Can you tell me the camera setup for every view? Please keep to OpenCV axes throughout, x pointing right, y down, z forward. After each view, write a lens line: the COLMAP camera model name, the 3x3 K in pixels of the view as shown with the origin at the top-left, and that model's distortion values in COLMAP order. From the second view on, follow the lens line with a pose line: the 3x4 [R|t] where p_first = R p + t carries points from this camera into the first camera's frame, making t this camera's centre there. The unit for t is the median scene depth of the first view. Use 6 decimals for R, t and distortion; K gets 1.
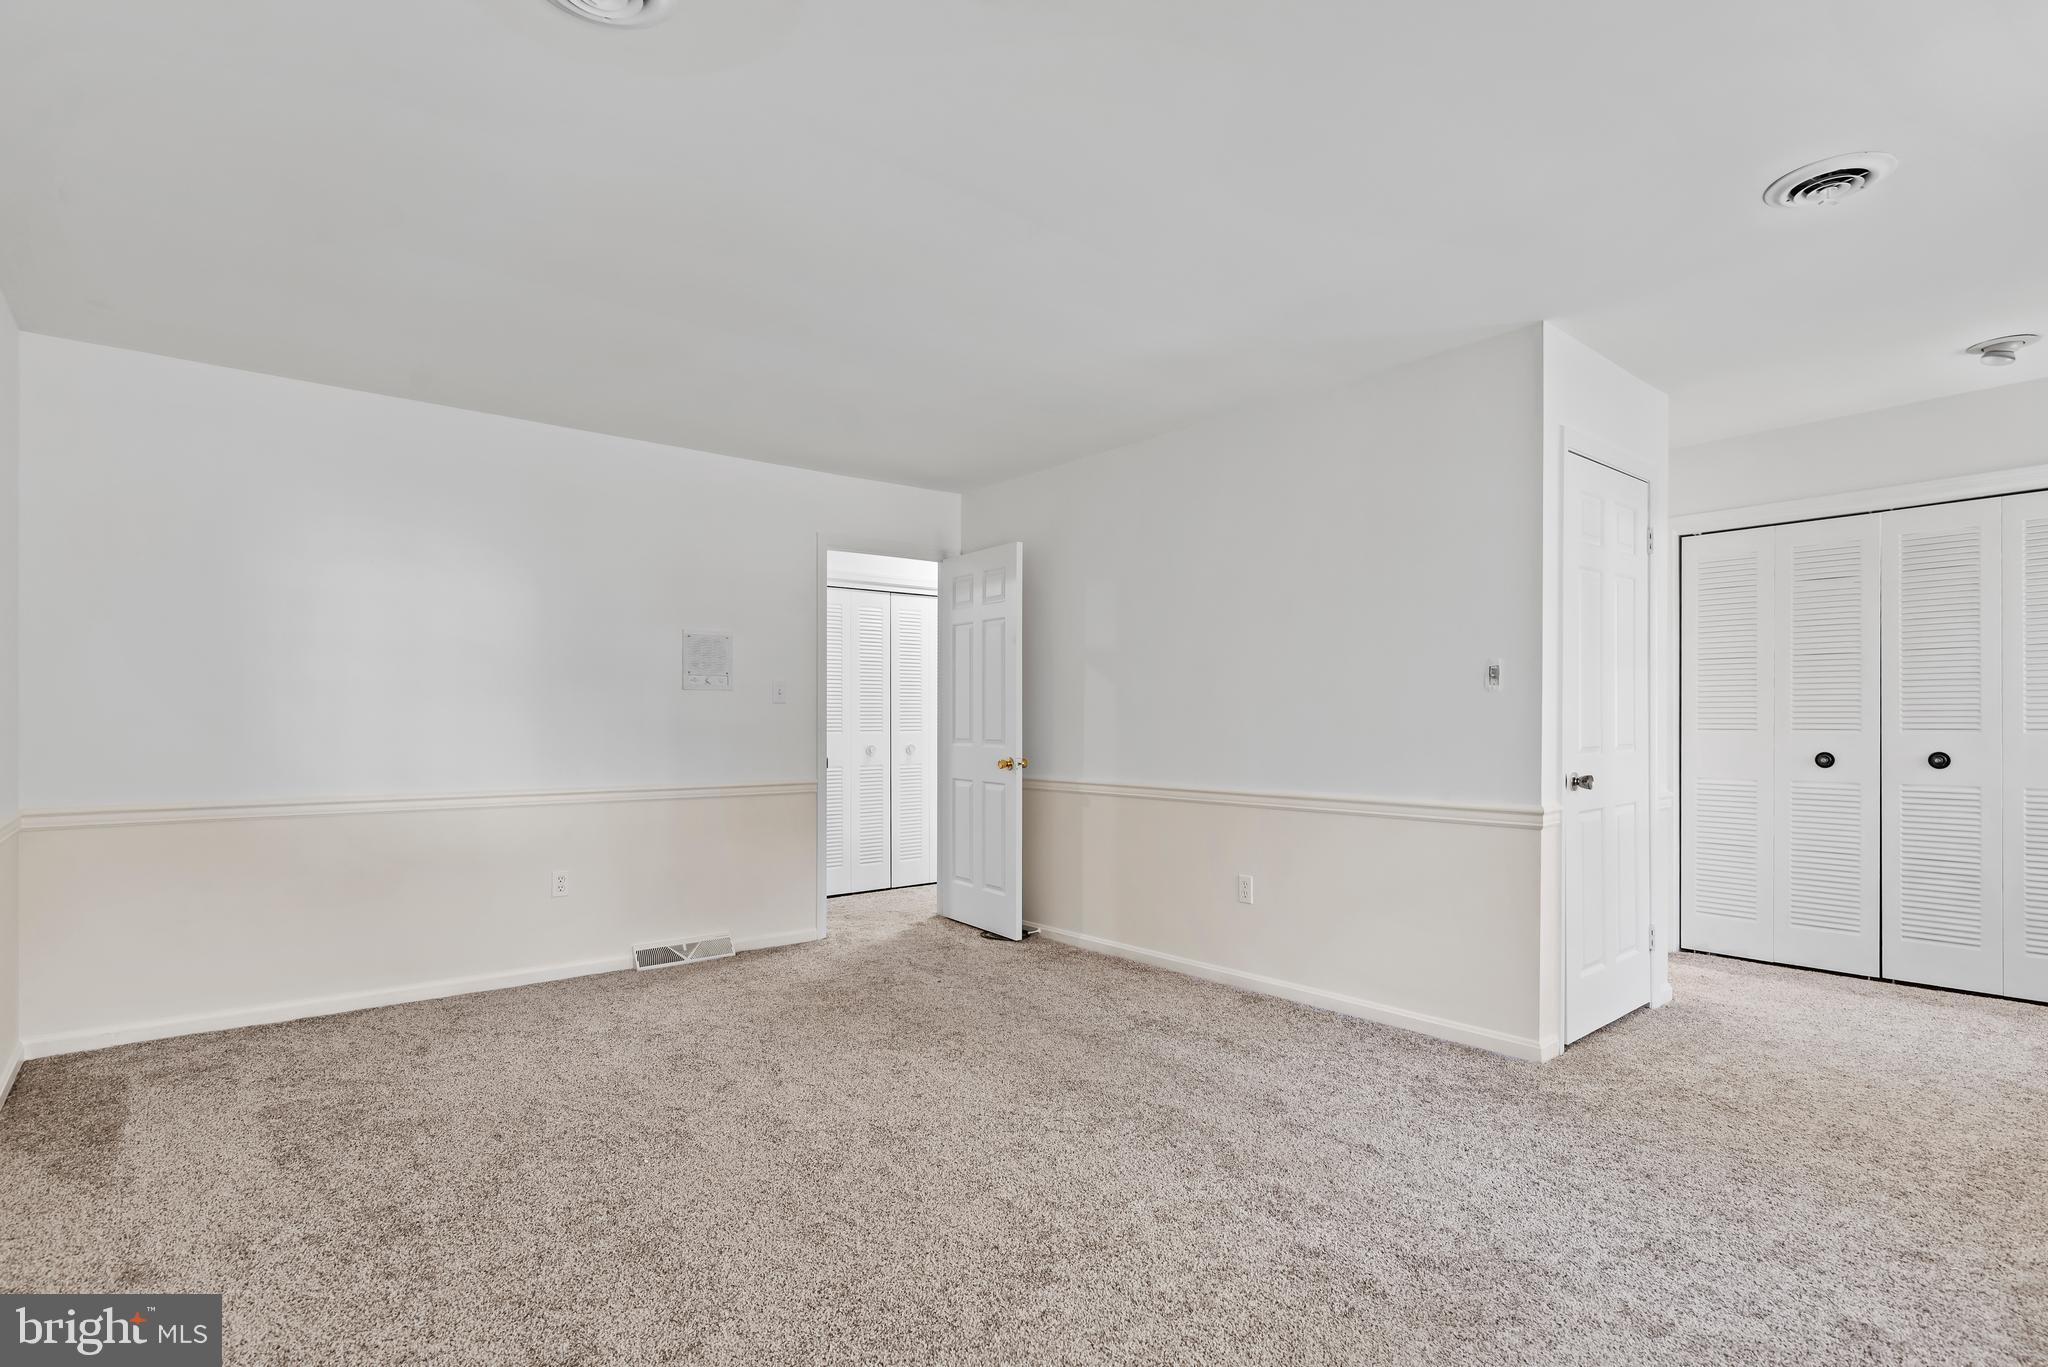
lens RADIAL K [[993.0, 0, 1040.9], [0, 993.0, 682.9], [0, 0, 1]] dist [0.001168, 0.000862]
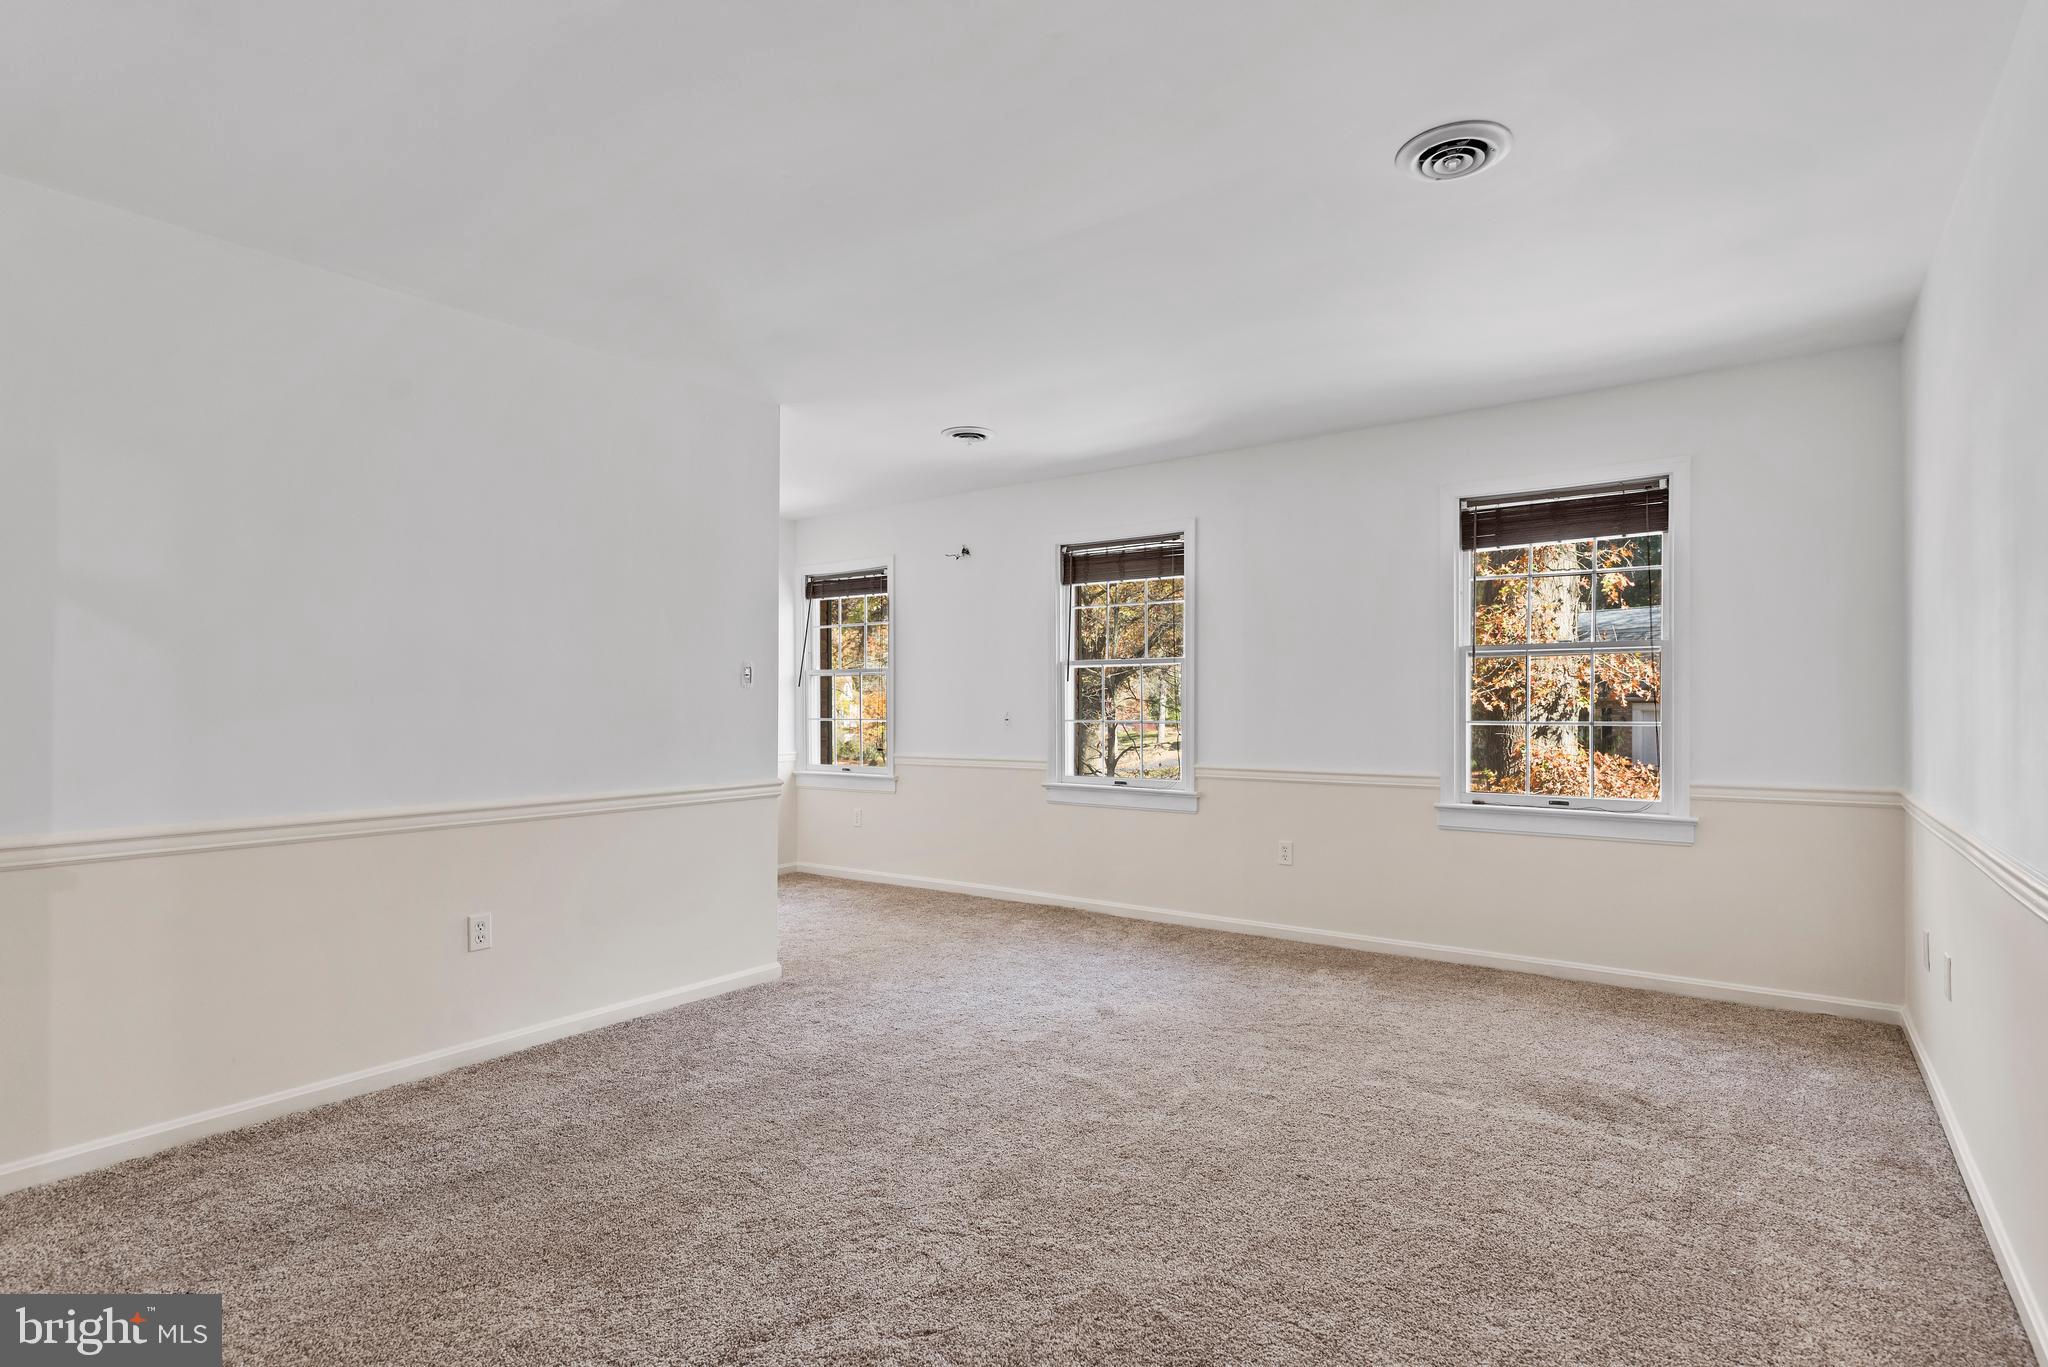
lens RADIAL K [[993.0, 0, 1040.9], [0, 993.0, 682.9], [0, 0, 1]] dist [0.001168, 0.000862]
pose [[-0.201765, 0.022981, 0.979164, -0.642050], [-0.023025, 0.999337, -0.028199, 0.026450], [-0.979163, -0.028235, -0.201102, 0.733362]]
